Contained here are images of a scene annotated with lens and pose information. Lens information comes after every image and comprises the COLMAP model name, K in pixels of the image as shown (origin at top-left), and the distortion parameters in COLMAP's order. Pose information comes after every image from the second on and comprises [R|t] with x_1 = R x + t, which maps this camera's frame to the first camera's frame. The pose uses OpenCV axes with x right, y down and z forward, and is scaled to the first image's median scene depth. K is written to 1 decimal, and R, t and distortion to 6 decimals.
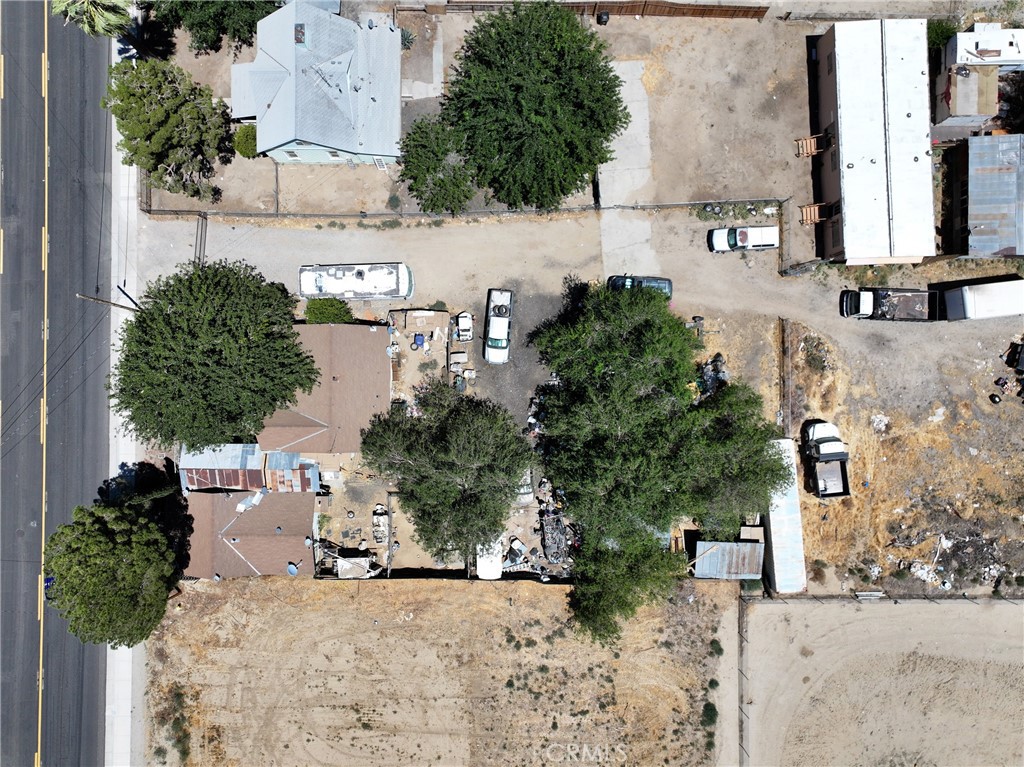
lens RADIAL K [[722.3, 0, 512.0], [0, 722.3, 383.5], [0, 0, 1]] dist [-0.001992, 0.008665]
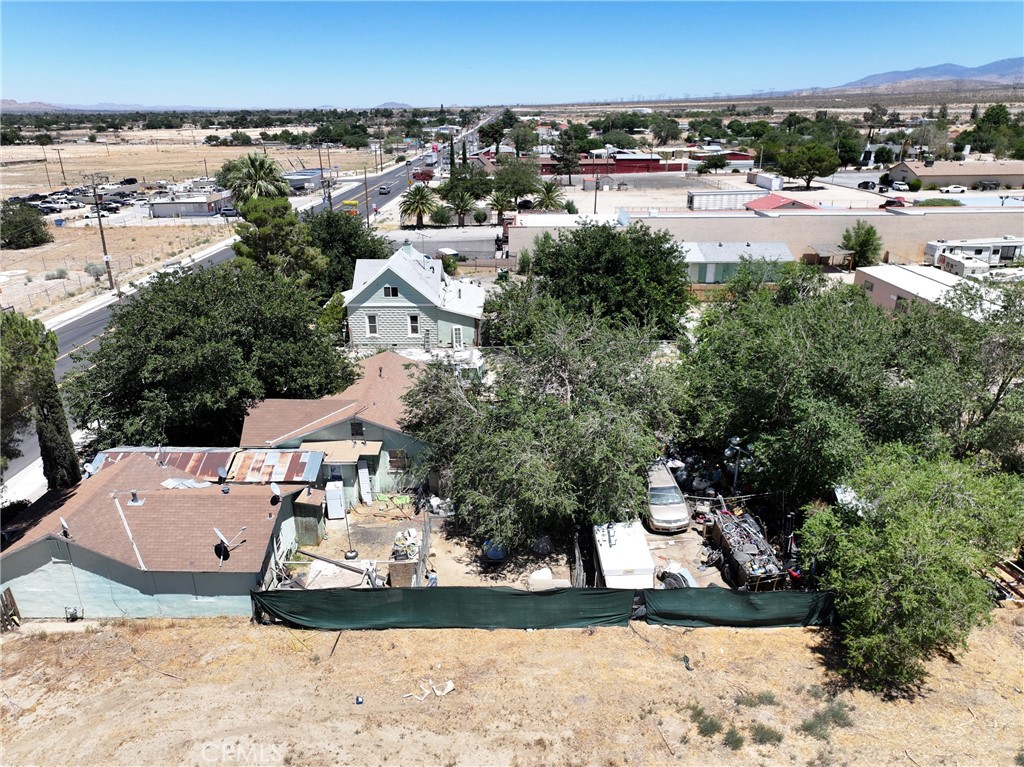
lens RADIAL K [[722.3, 0, 512.0], [0, 722.3, 383.5], [0, 0, 1]] dist [-0.001992, 0.008665]
pose [[0.999874, -0.010513, -0.011855, -0.097372], [-0.007050, 0.374844, -0.927061, 0.632466], [0.014189, 0.927028, 0.374723, 0.687909]]
